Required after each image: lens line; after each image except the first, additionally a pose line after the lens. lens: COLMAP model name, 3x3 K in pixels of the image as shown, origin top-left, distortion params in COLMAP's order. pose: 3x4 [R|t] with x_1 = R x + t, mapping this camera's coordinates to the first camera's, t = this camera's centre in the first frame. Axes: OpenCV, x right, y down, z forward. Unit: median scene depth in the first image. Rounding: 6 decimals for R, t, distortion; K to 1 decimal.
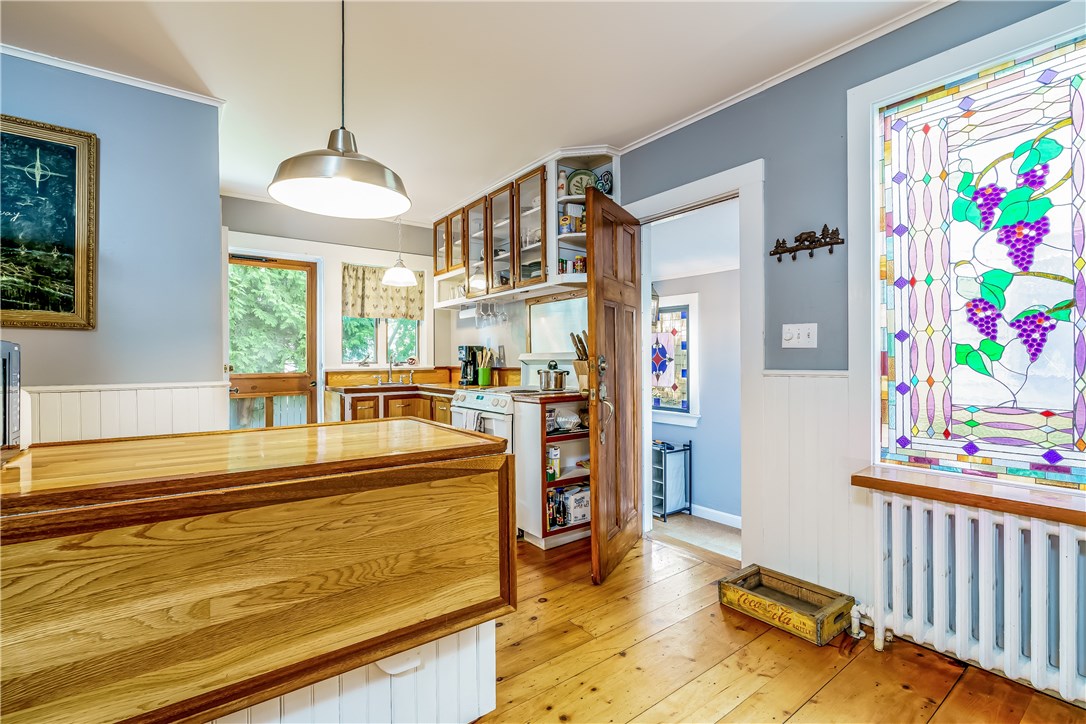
lens RADIAL K [[496.4, 0, 546.3], [0, 496.4, 360.3], [0, 0, 1]] dist [0.004019, 0.001932]
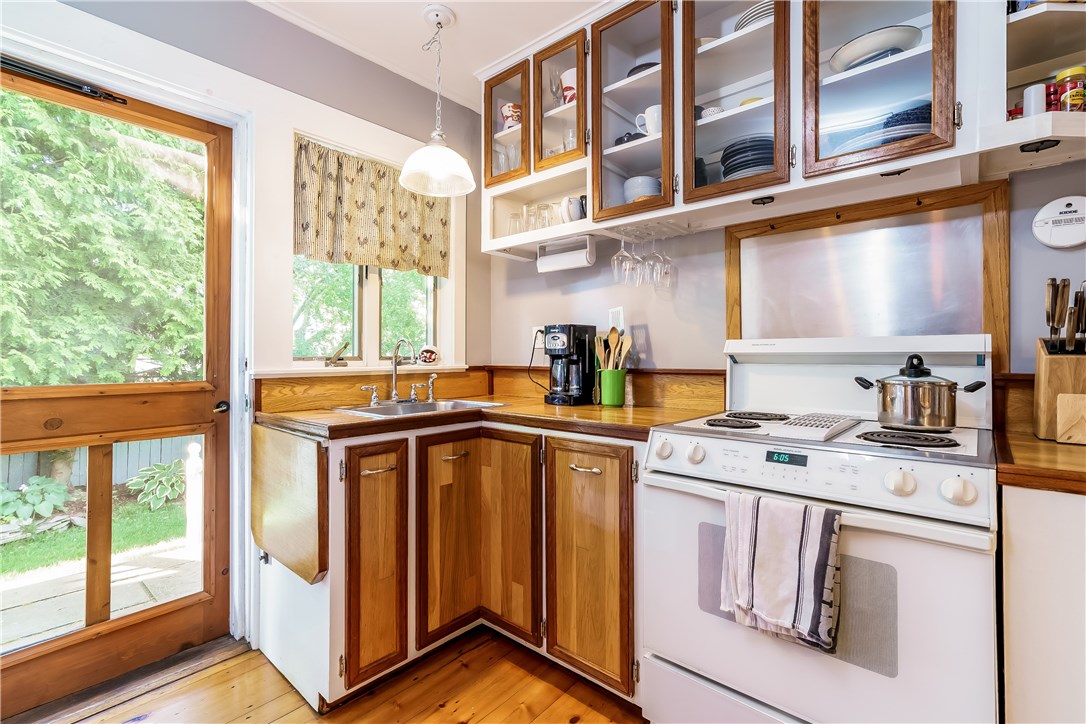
lens RADIAL K [[496.4, 0, 546.3], [0, 496.4, 353.4], [0, 0, 1]] dist [0.004019, 0.001932]
pose [[0.978828, 0.005286, 0.204614, -0.276616], [-0.004111, 0.999973, -0.006166, 0.002516], [-0.204641, 0.005195, 0.978823, 0.510577]]
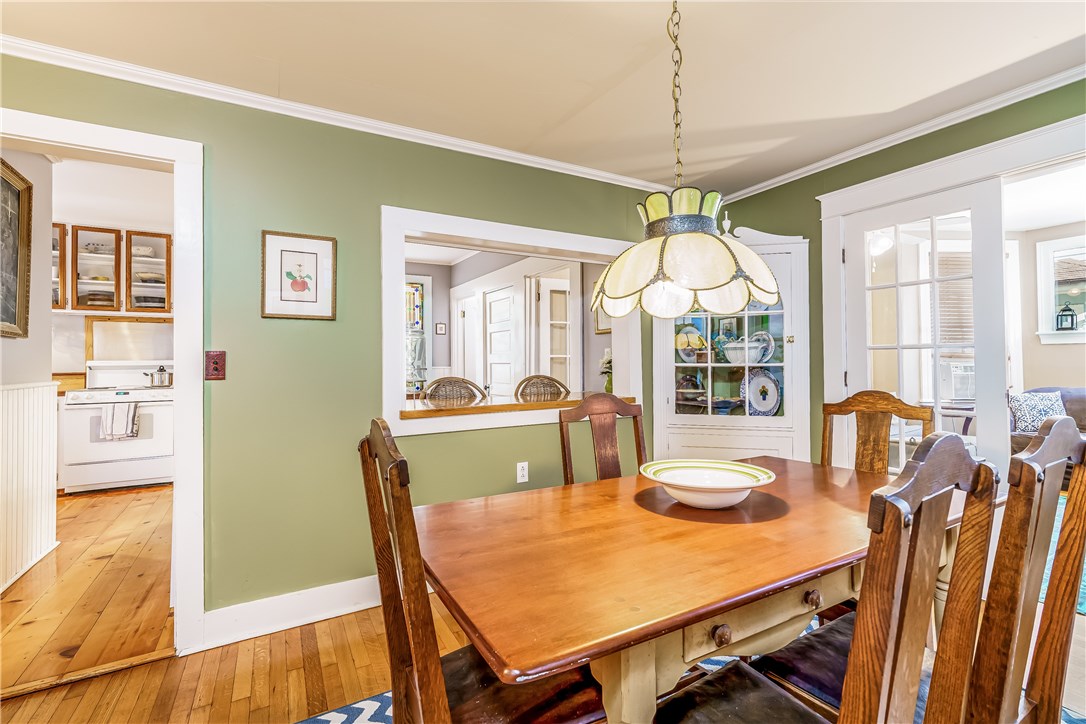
lens RADIAL K [[496.4, 0, 551.9], [0, 496.4, 359.2], [0, 0, 1]] dist [0.004019, 0.001932]
pose [[0.121650, 0.017703, 0.992415, -0.974516], [0.012694, 0.999731, -0.019390, 0.017631], [-0.992492, 0.014957, 0.121393, -0.221383]]
